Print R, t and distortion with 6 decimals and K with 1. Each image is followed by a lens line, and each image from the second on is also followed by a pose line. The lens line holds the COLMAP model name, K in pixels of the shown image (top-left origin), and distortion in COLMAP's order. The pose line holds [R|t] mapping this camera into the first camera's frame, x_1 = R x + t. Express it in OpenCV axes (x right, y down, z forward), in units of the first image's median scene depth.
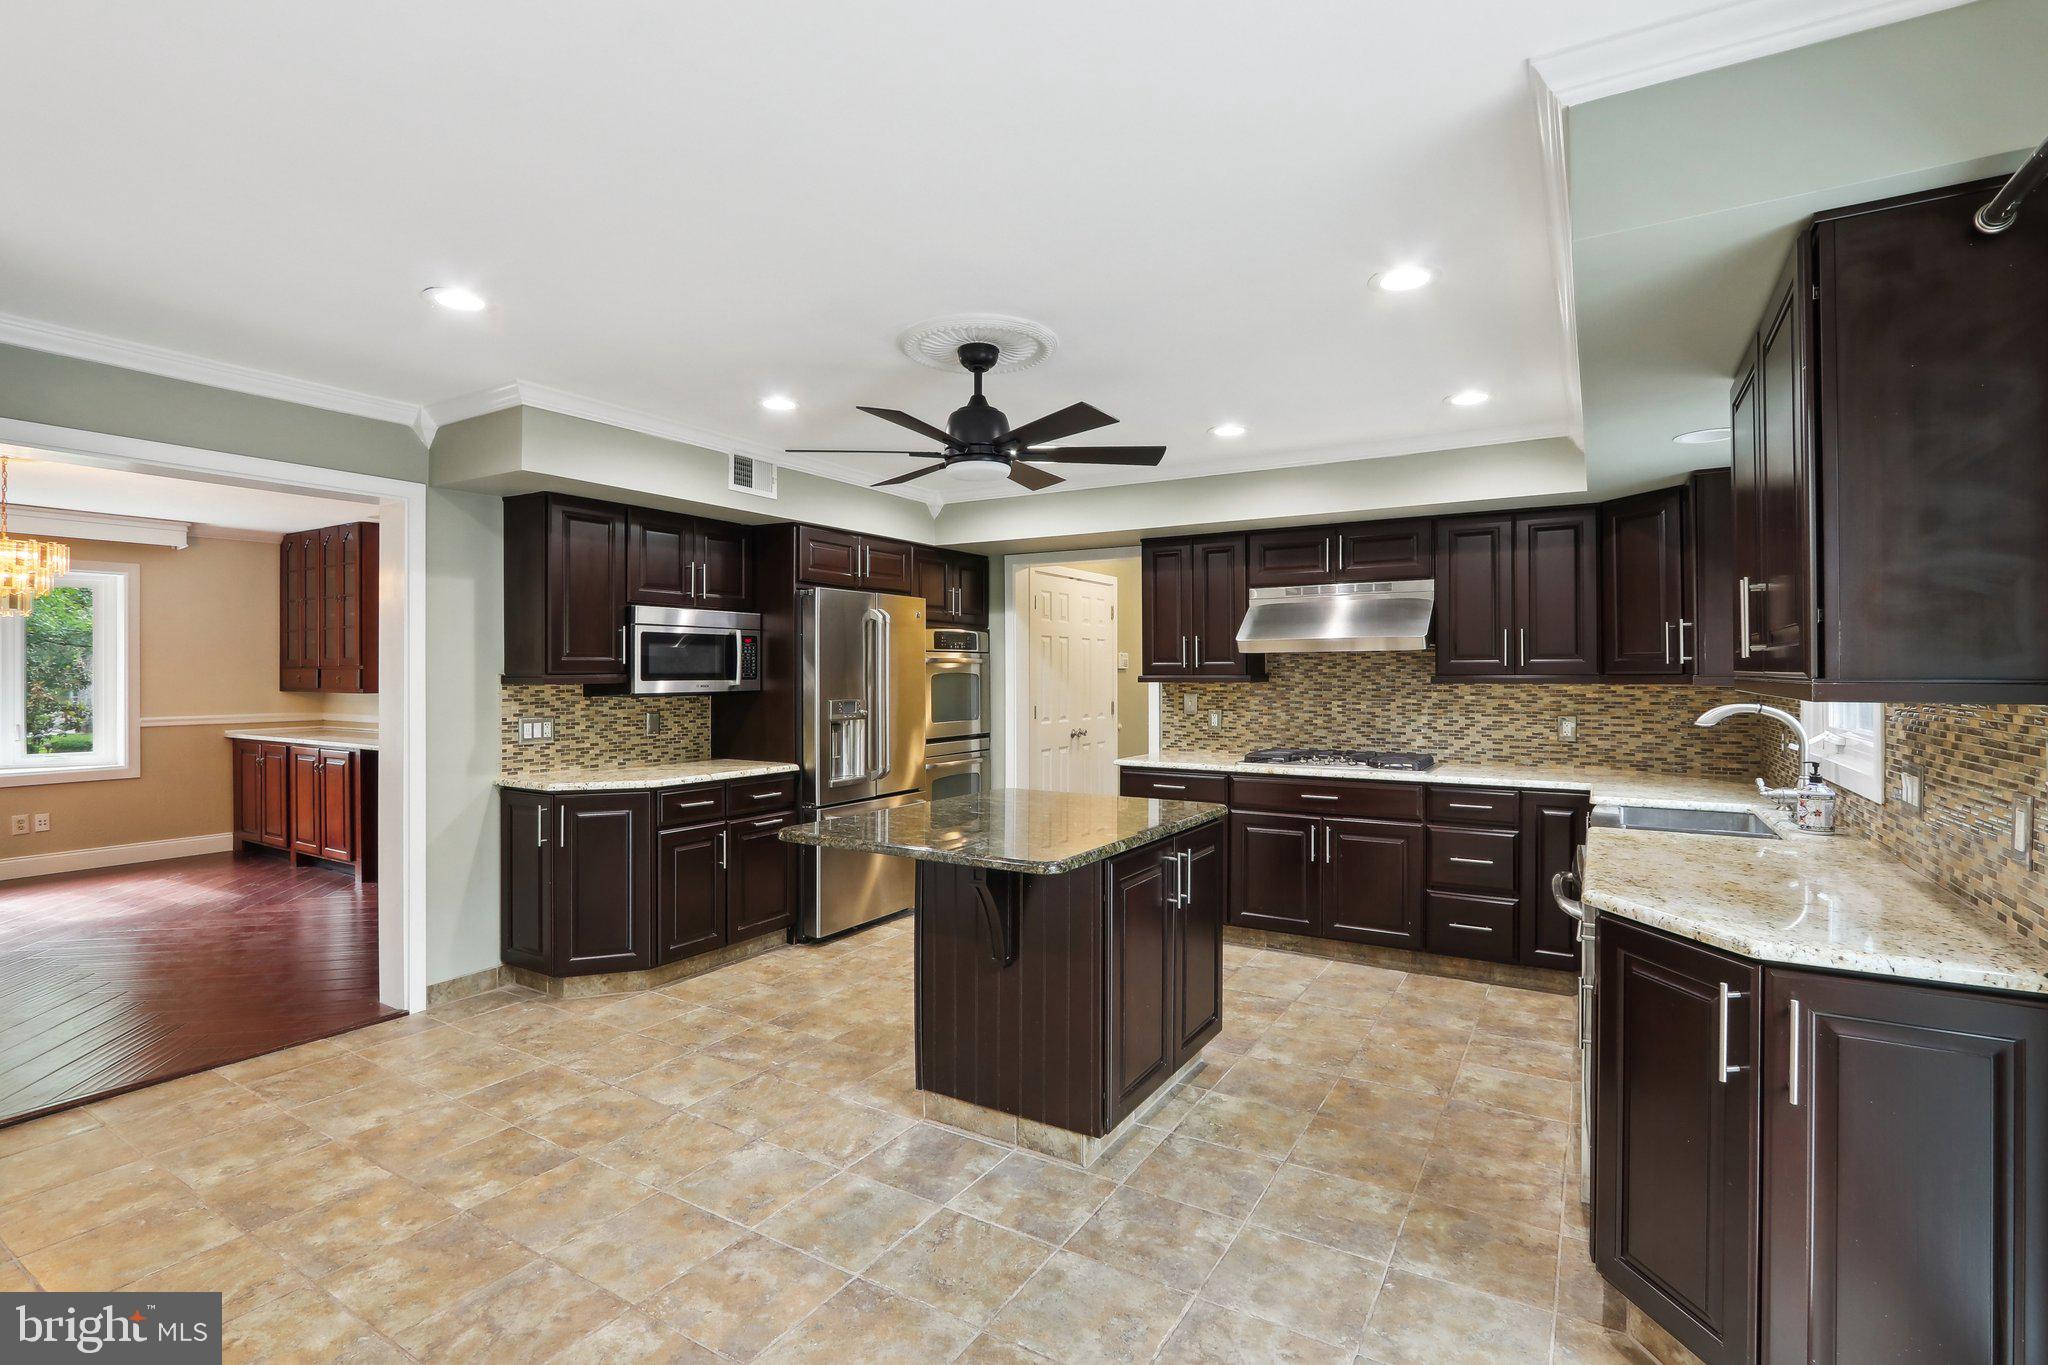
lens RADIAL K [[950.6, 0, 1024.9], [0, 950.6, 668.6], [0, 0, 1]] dist [-0.016917, 0.000050]
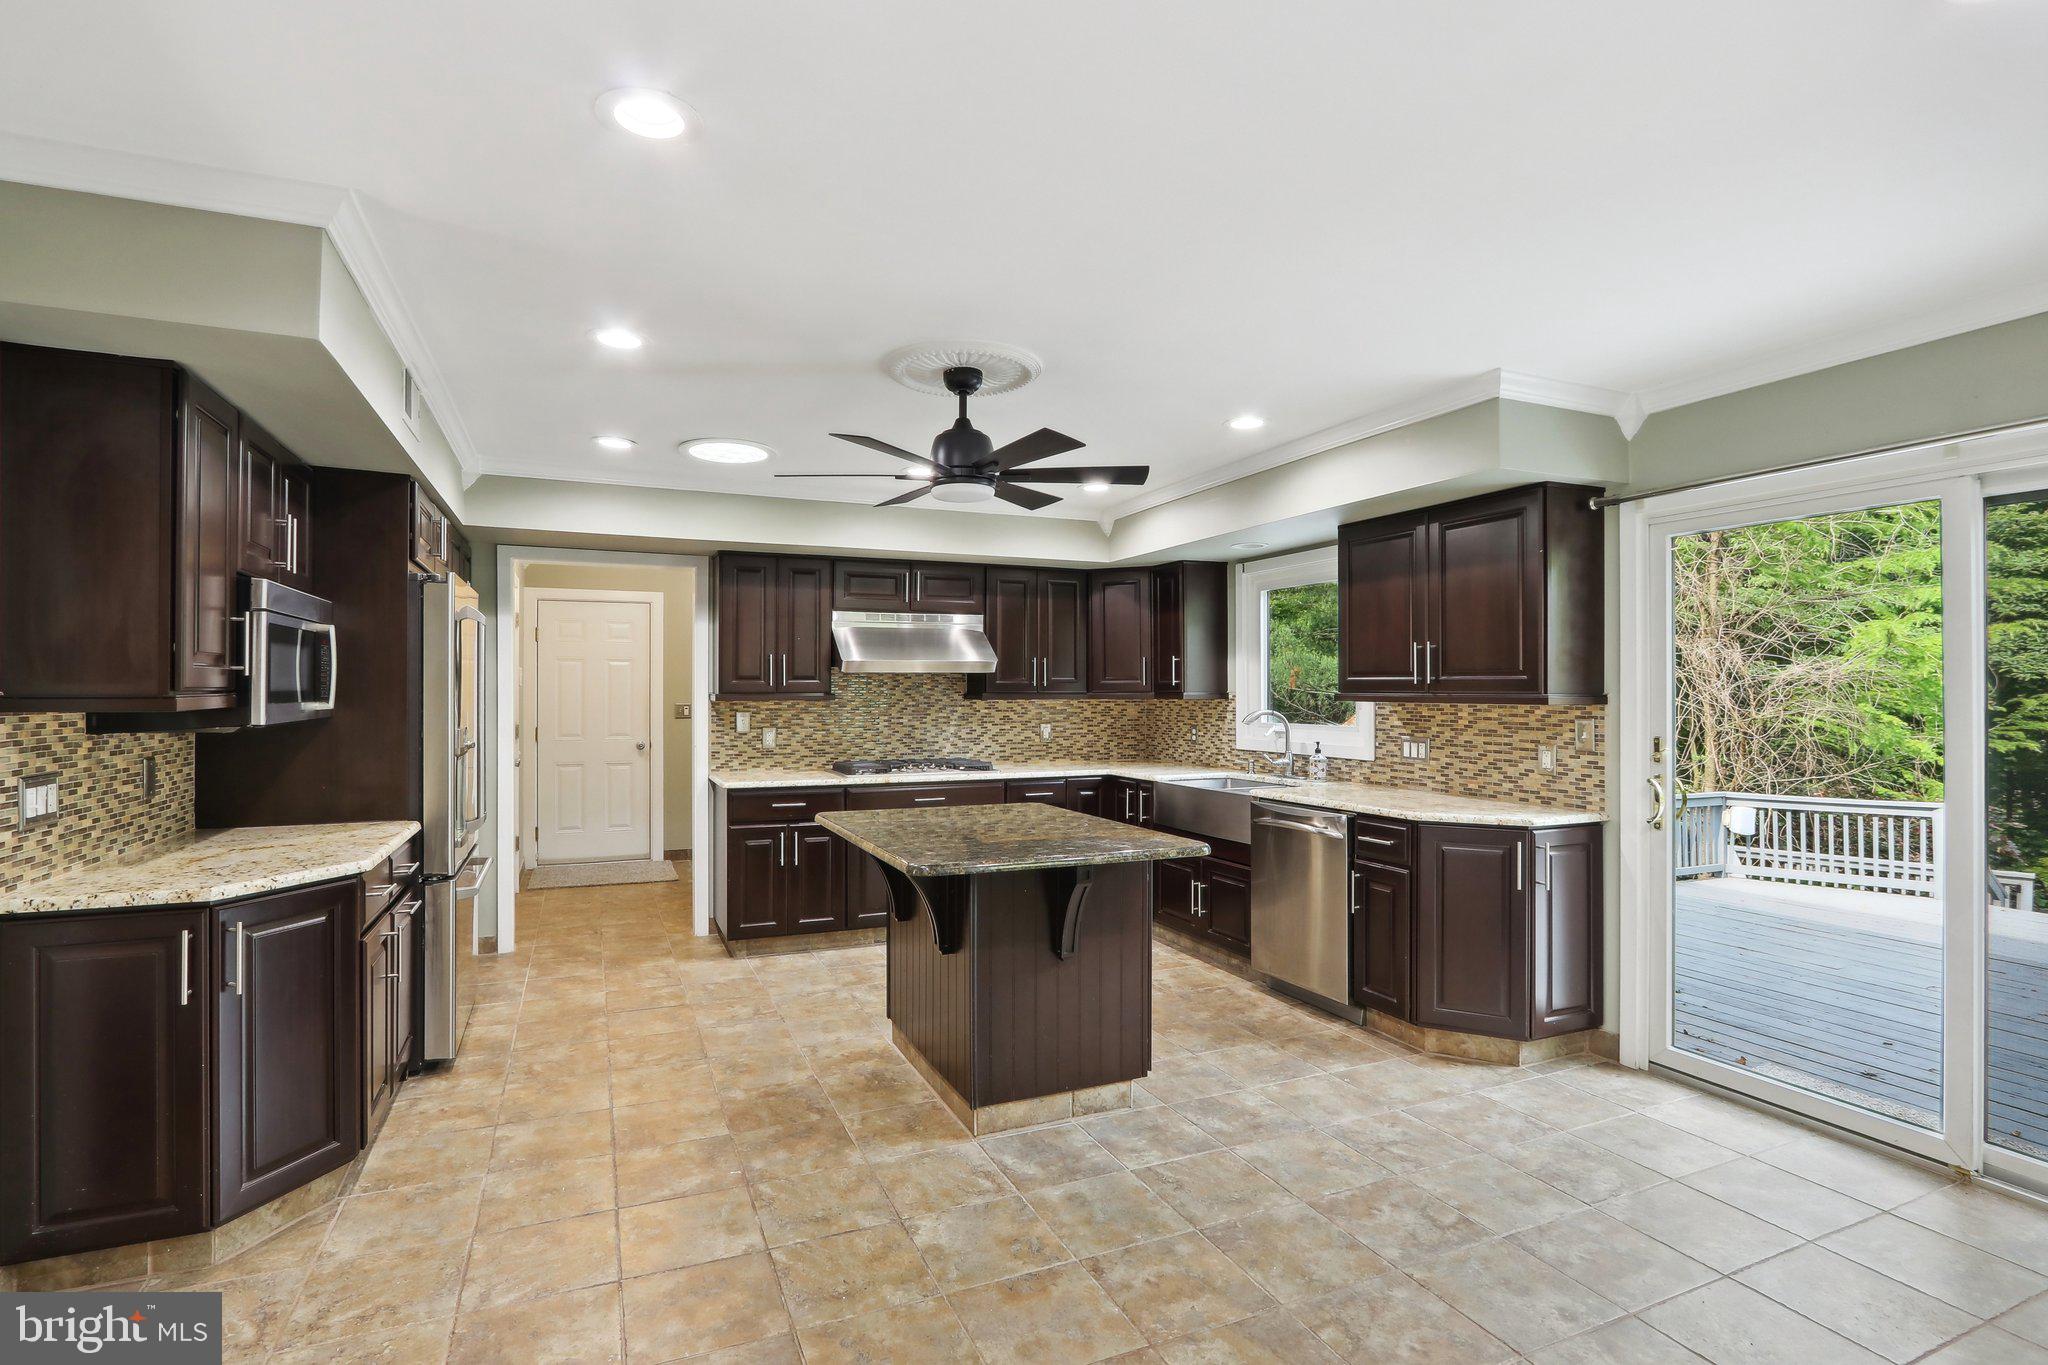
lens RADIAL K [[969.5, 0, 992.2], [0, 969.5, 686.2], [0, 0, 1]] dist [-0.017349, 0.000140]
pose [[0.585976, 0.004724, 0.810314, -0.589322], [-0.004547, 0.999986, -0.002542, 0.001011], [-0.810315, -0.002195, 0.585990, 0.248242]]
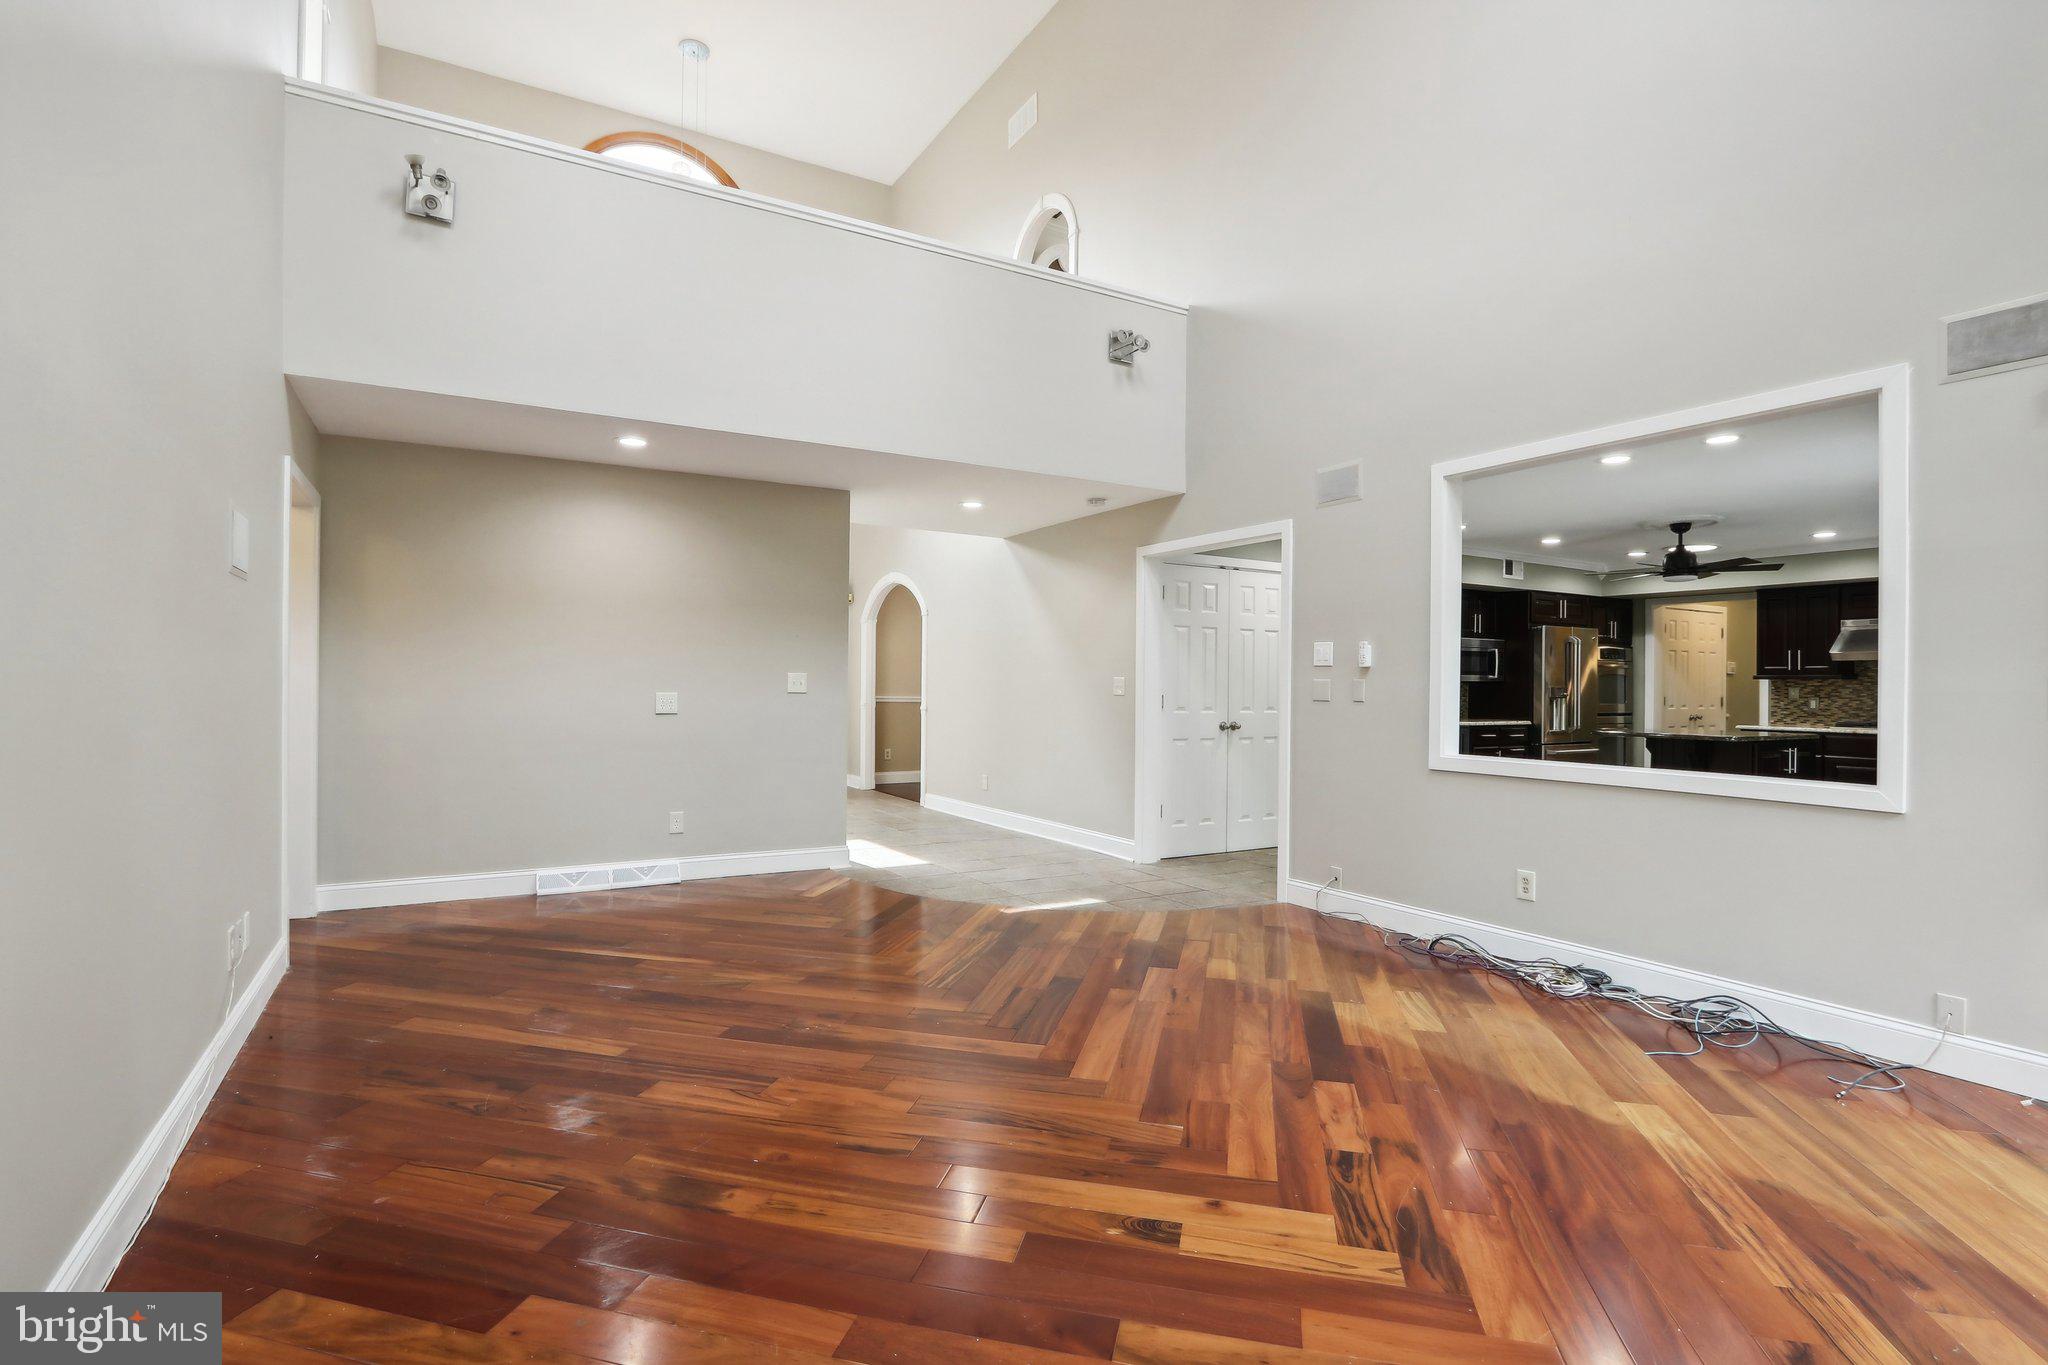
lens RADIAL K [[969.5, 0, 992.2], [0, 969.5, 686.2], [0, 0, 1]] dist [-0.017349, 0.000140]
pose [[0.868828, 0.010843, -0.494995, -0.228420], [-0.009045, 0.999941, 0.006027, 0.032886], [0.495031, -0.000759, 0.868875, -1.216448]]
